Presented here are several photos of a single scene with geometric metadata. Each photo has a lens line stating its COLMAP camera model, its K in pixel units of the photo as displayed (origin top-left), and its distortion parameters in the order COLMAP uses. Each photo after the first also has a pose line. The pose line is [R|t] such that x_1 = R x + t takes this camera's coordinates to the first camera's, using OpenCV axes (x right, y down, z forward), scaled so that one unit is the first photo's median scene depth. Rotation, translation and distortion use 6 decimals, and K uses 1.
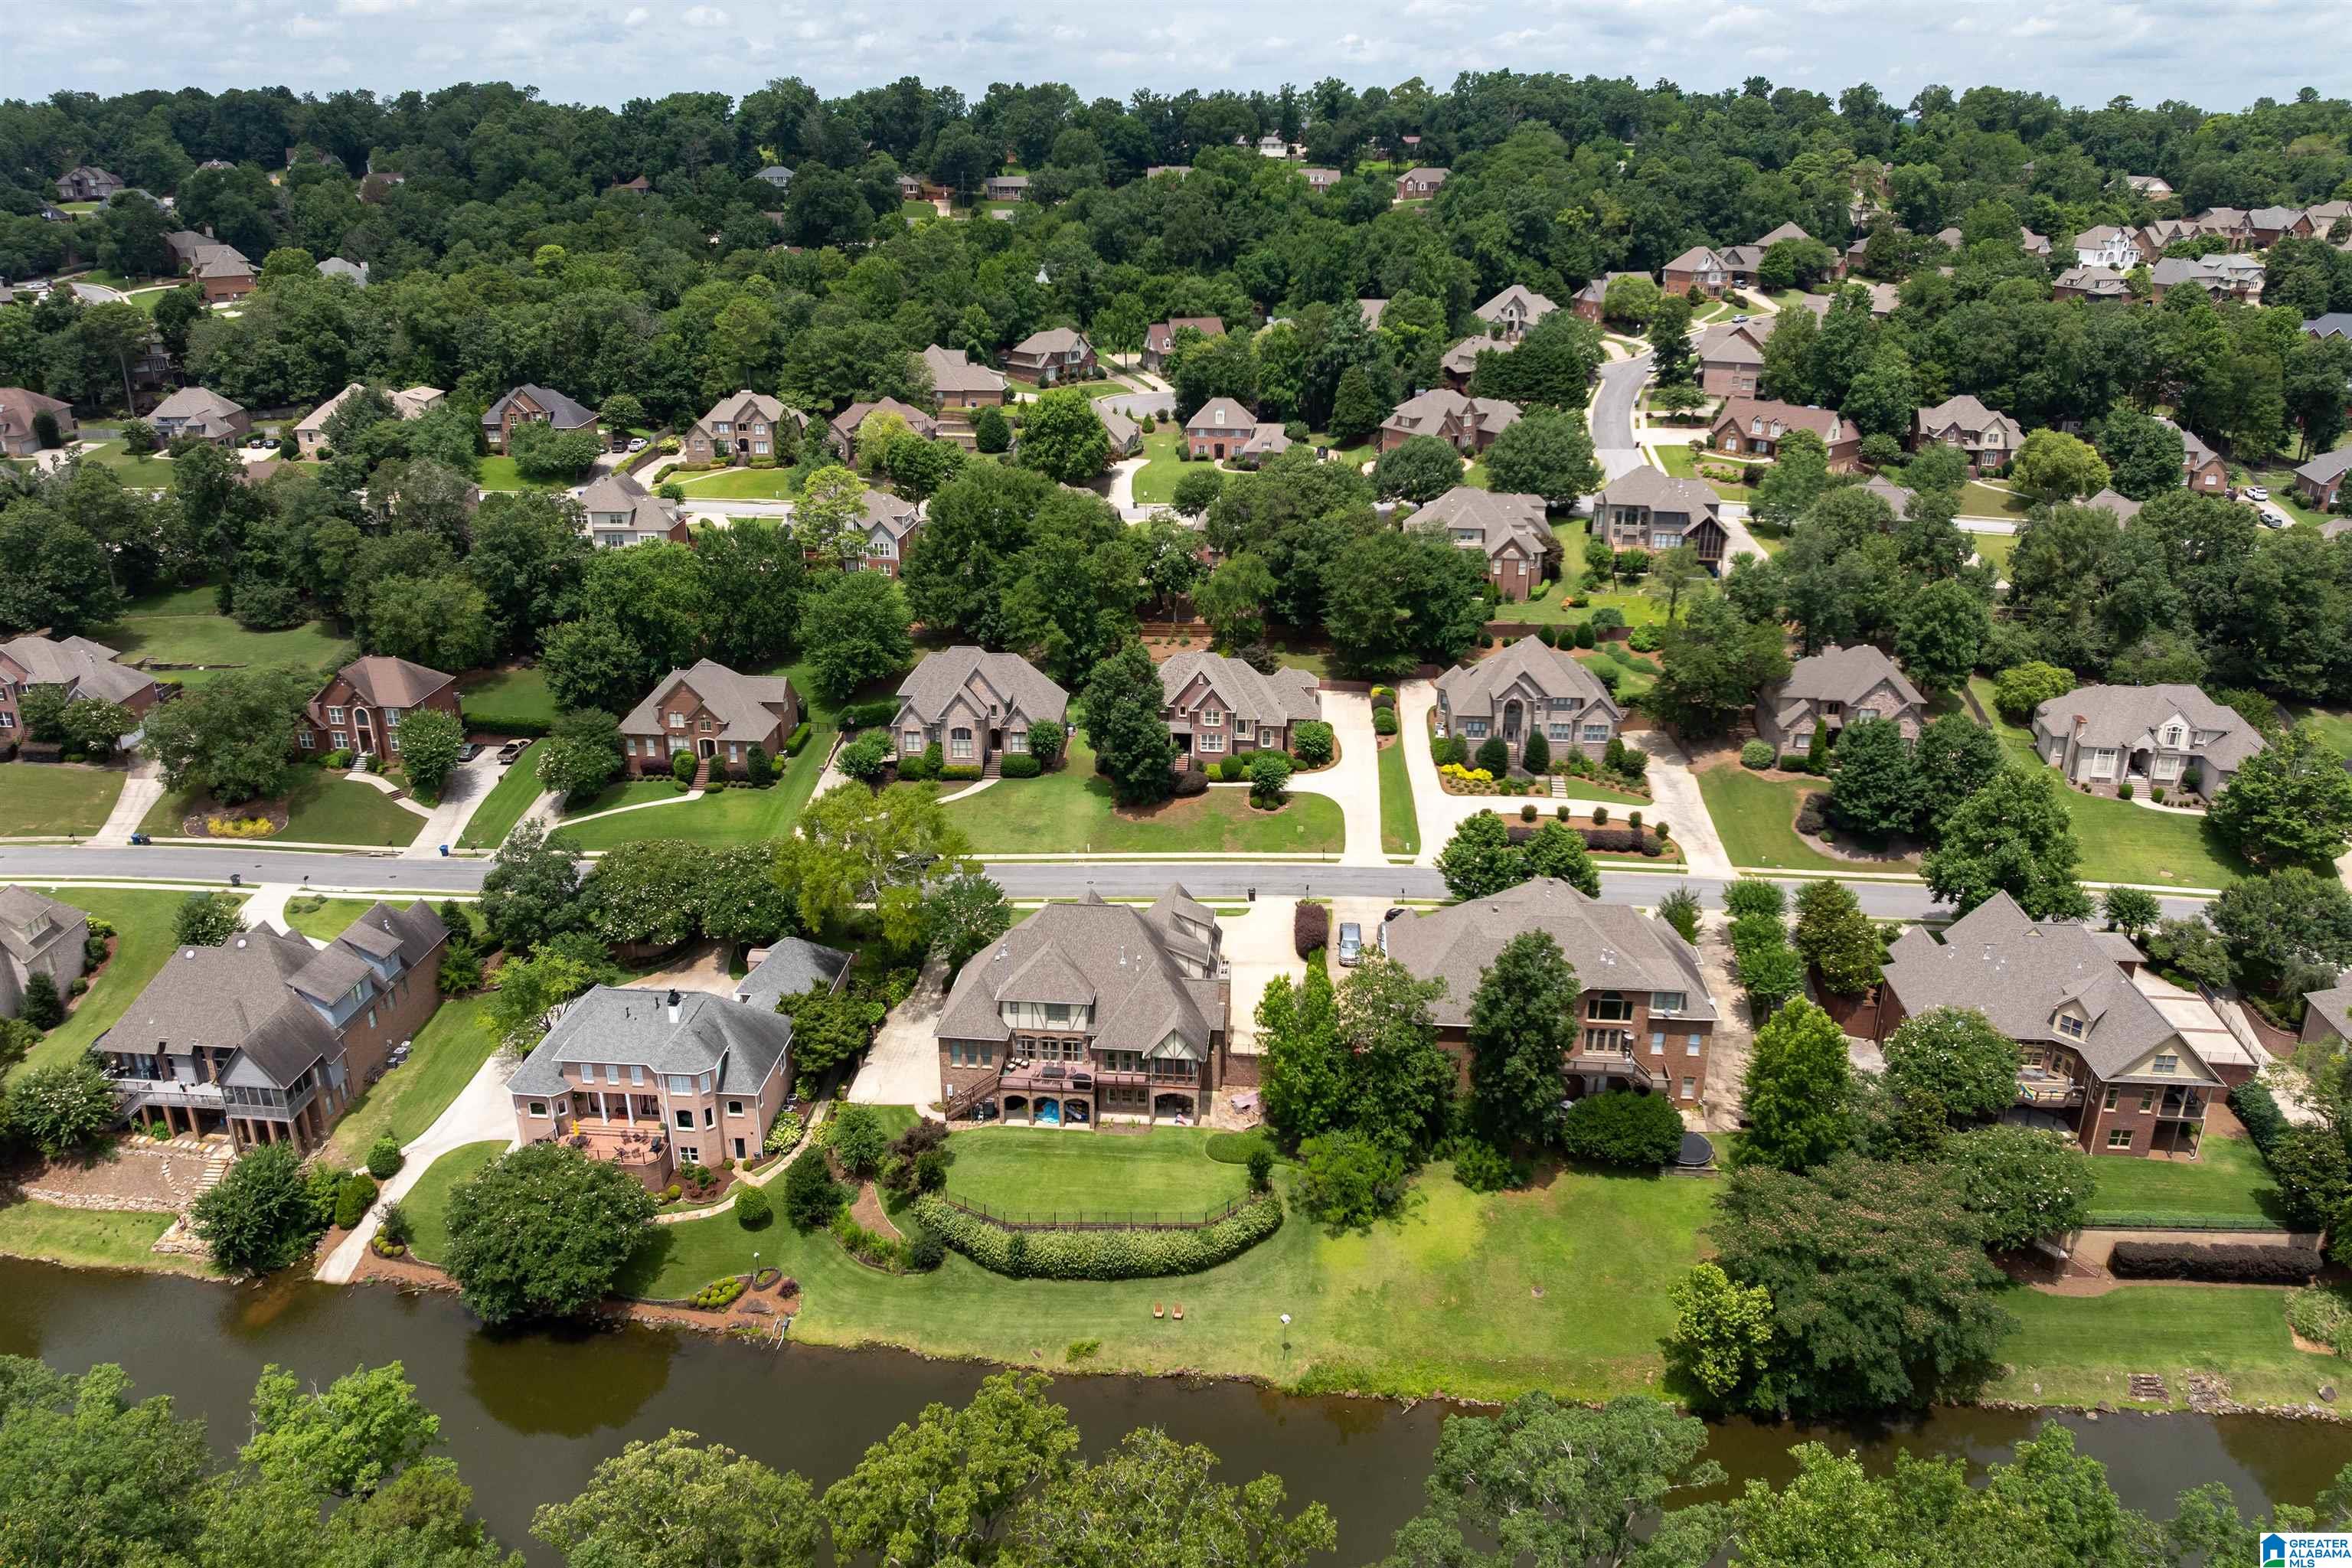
lens RADIAL K [[1670.5, 0, 1184.5], [0, 1670.5, 756.5], [0, 0, 1]] dist [-0.035647, 0.001434]
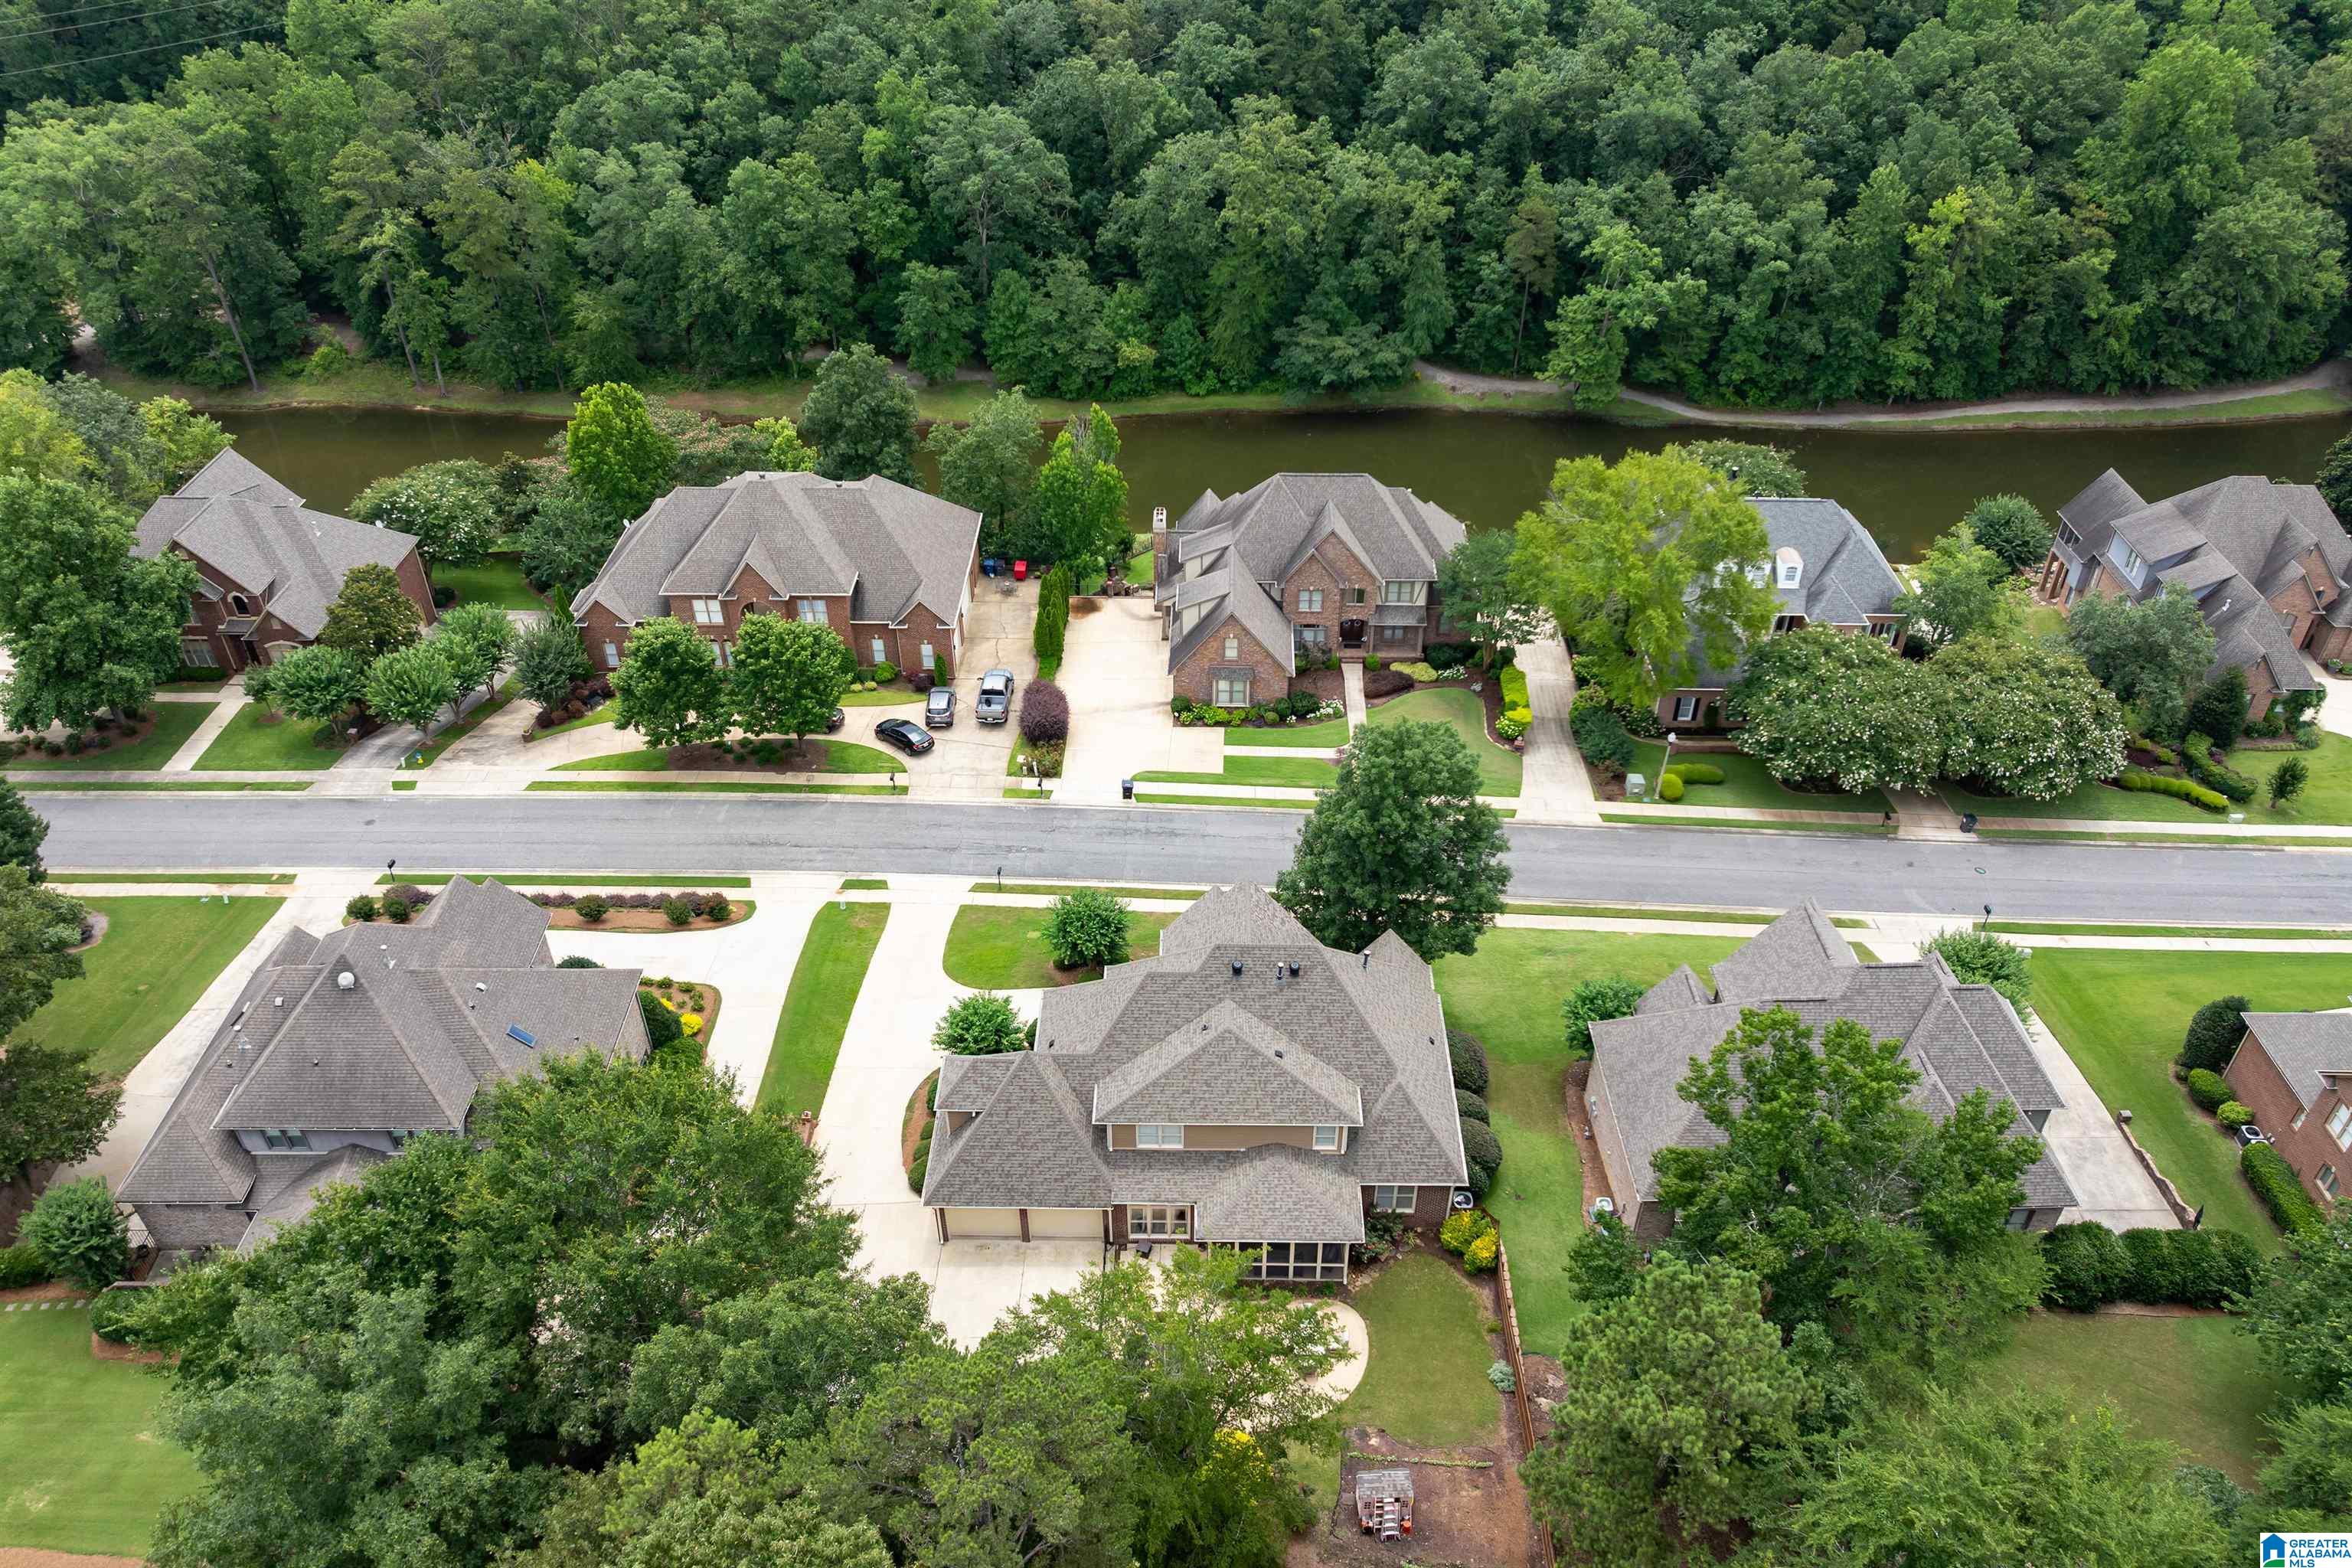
lens RADIAL K [[1623.9, 0, 1176.3], [0, 1623.9, 843.3], [0, 0, 1]] dist [-0.032495, -0.000160]
pose [[-0.998146, 0.040576, -0.045365, 0.040173], [-0.018712, 0.504668, 0.863111, -0.354433], [0.057916, 0.862359, -0.502973, 1.067312]]
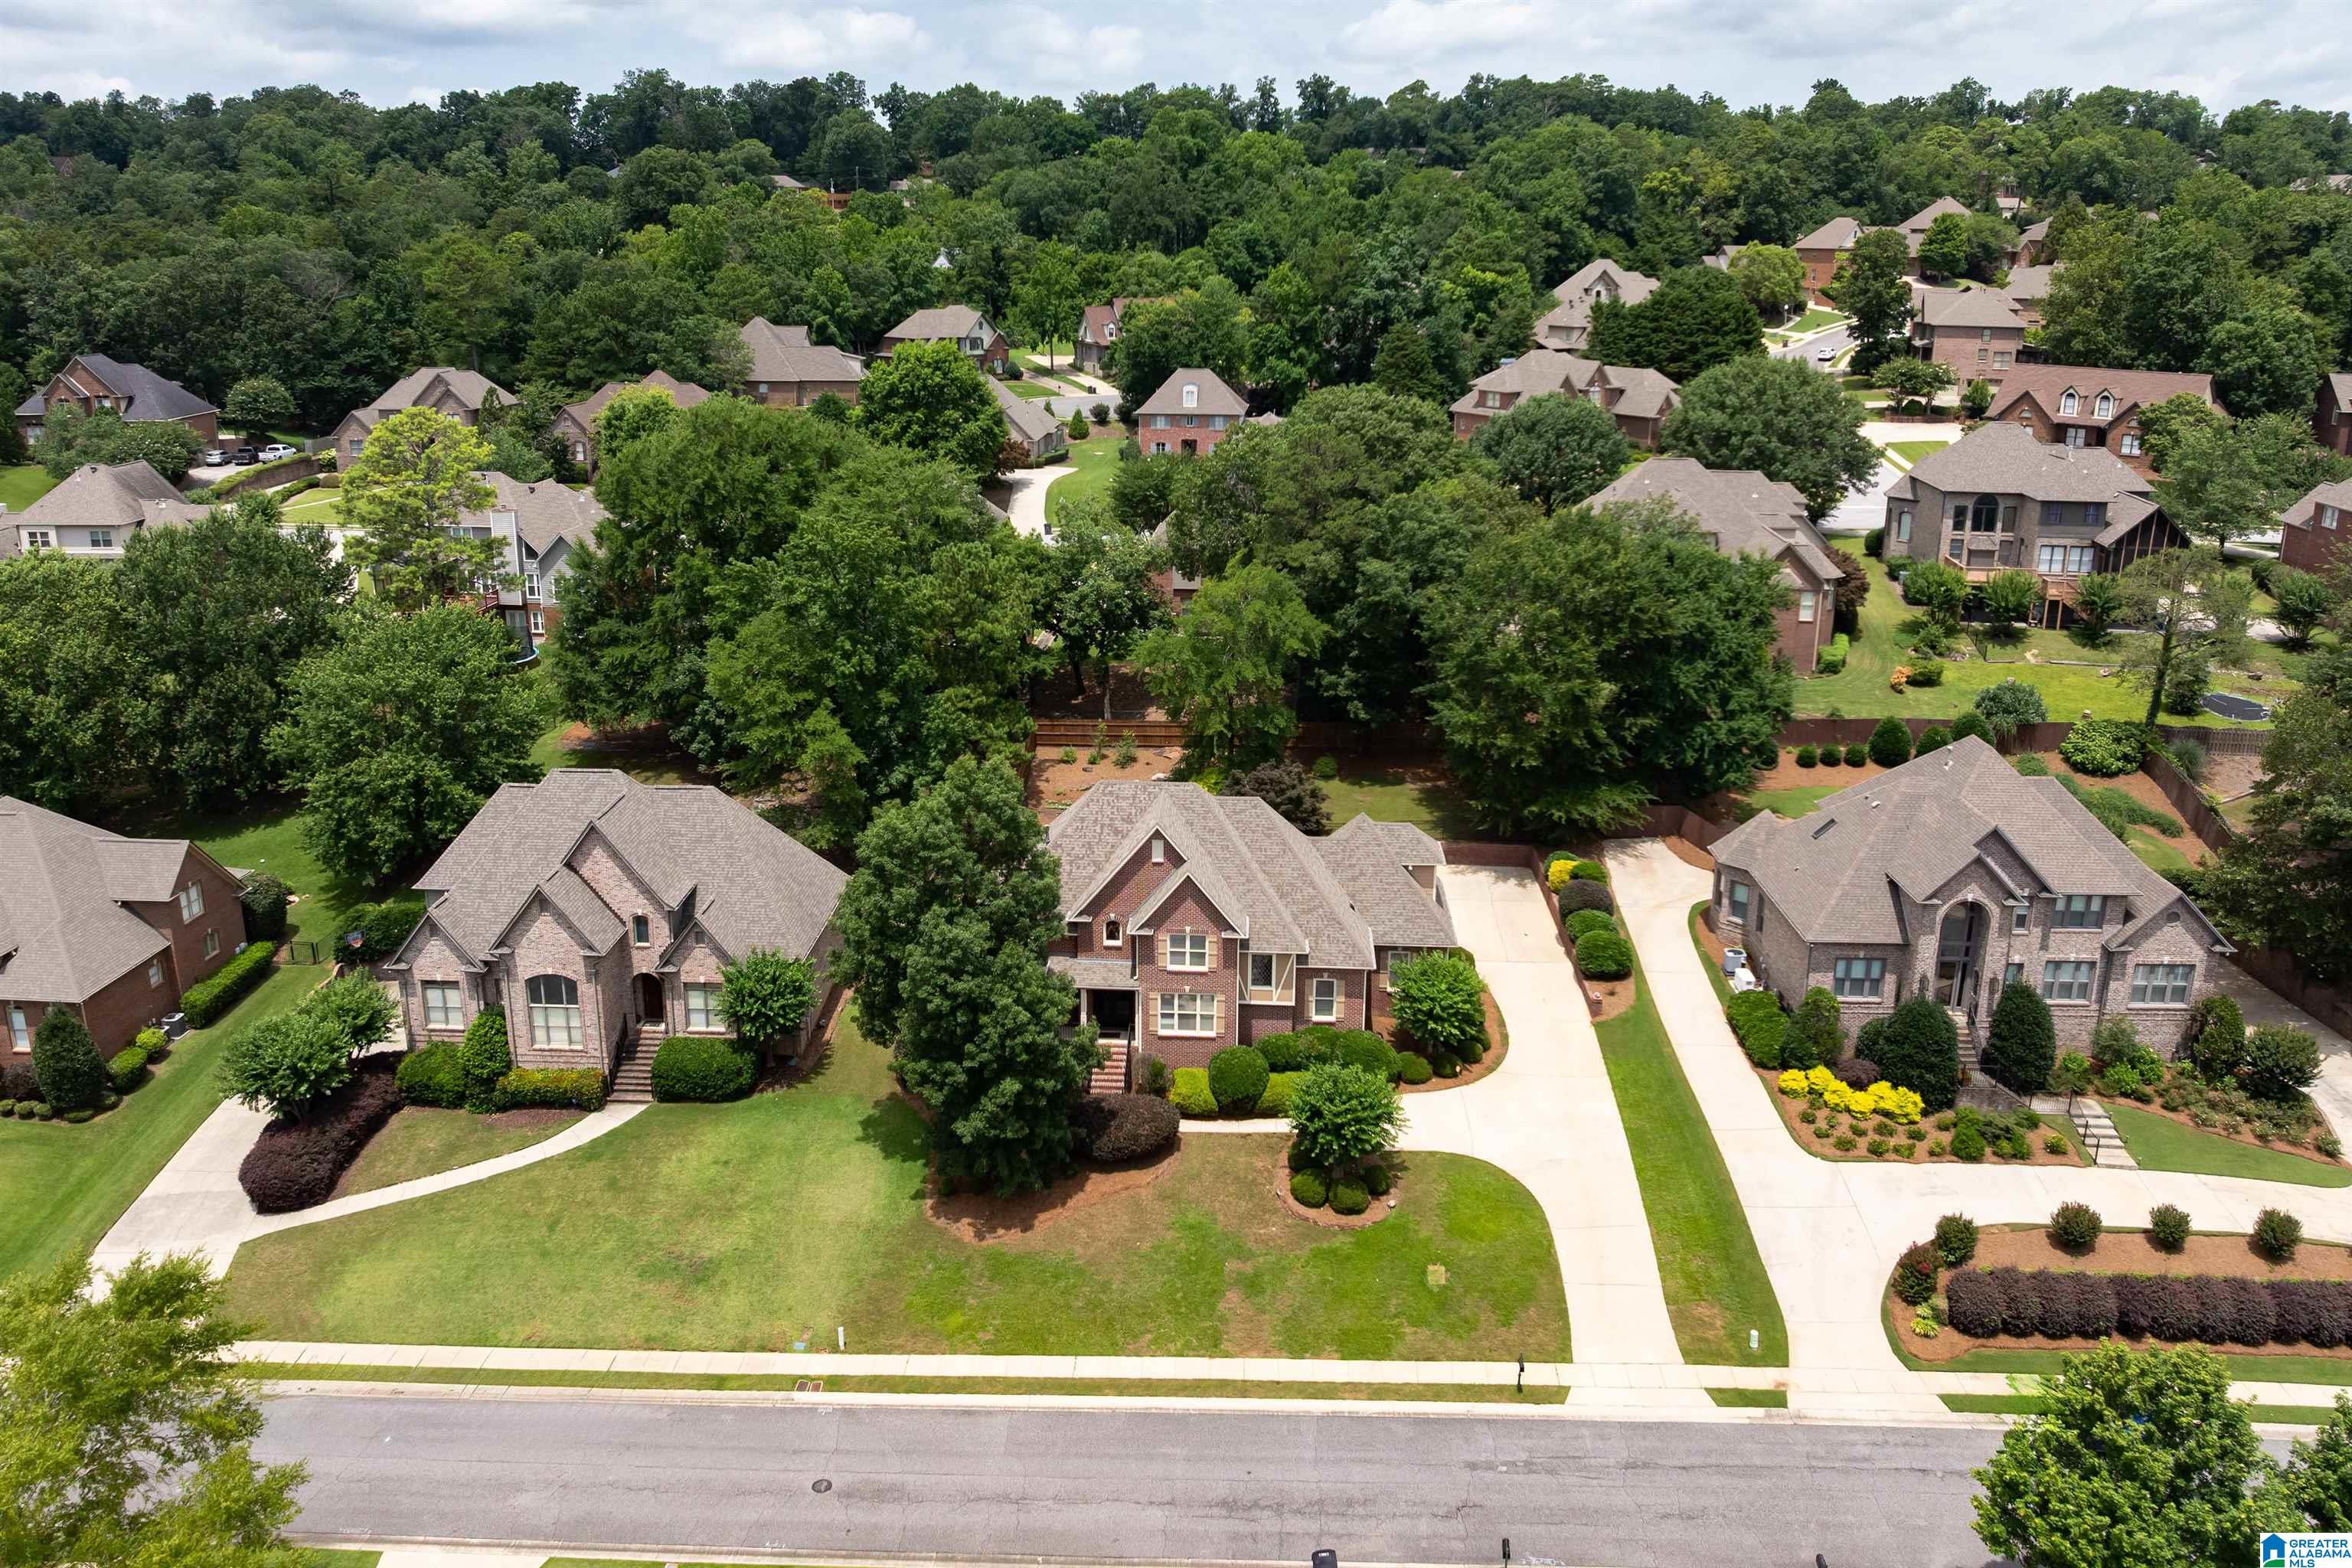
lens RADIAL K [[1677.3, 0, 1173.7], [0, 1677.3, 692.3], [0, 0, 1]] dist [-0.029894, -0.002709]
pose [[0.999855, -0.002297, 0.016843, 0.006245], [0.004150, 0.993837, -0.110770, -0.035904], [-0.016485, 0.110824, 0.993703, 0.547097]]
